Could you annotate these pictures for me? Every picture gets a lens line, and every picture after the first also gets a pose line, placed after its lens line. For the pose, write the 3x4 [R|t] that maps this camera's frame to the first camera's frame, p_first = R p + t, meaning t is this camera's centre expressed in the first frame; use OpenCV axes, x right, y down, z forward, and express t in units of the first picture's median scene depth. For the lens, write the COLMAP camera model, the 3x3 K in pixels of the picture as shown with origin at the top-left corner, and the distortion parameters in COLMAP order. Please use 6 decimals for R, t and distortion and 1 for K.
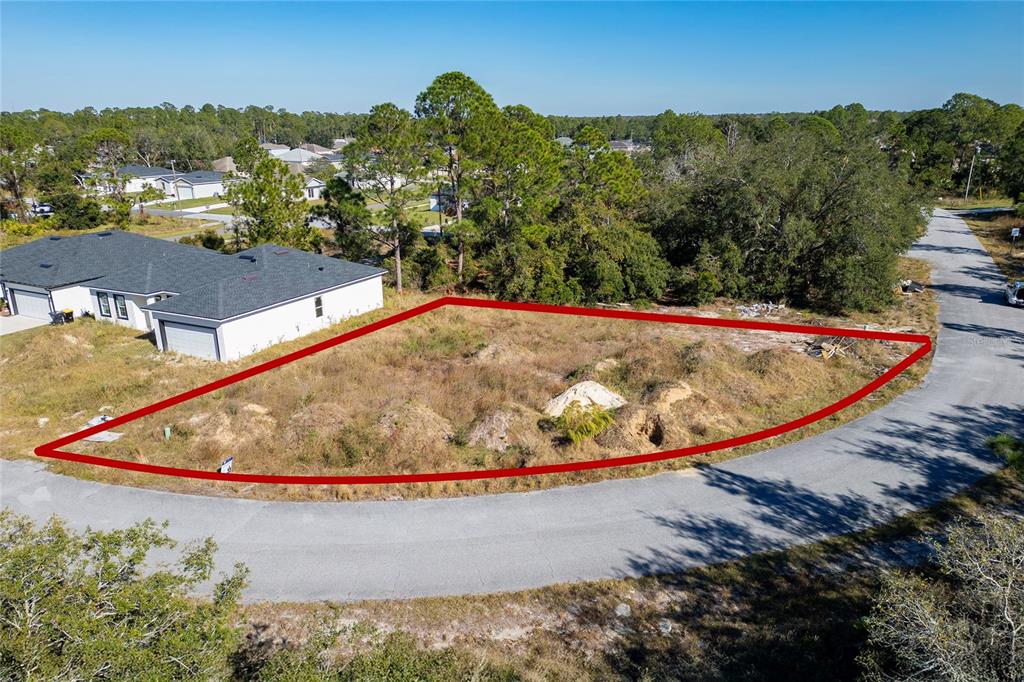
lens RADIAL K [[733.0, 0, 512.0], [0, 733.0, 341.0], [0, 0, 1]] dist [0.033709, -0.000809]
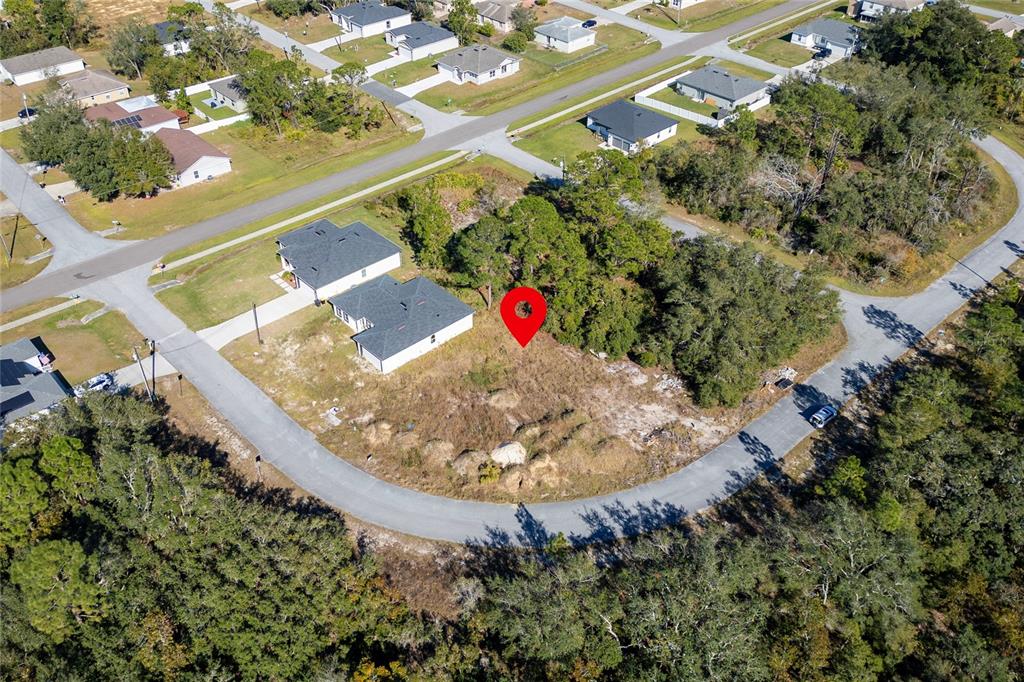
lens RADIAL K [[831.2, 0, 475.6], [0, 831.2, 340.0], [0, 0, 1]] dist [0.091689, -0.134360]
pose [[0.927297, 0.229008, -0.296102, 0.794130], [-0.103570, 0.917107, 0.384951, -1.429596], [0.359714, -0.326297, 0.874149, -1.442320]]
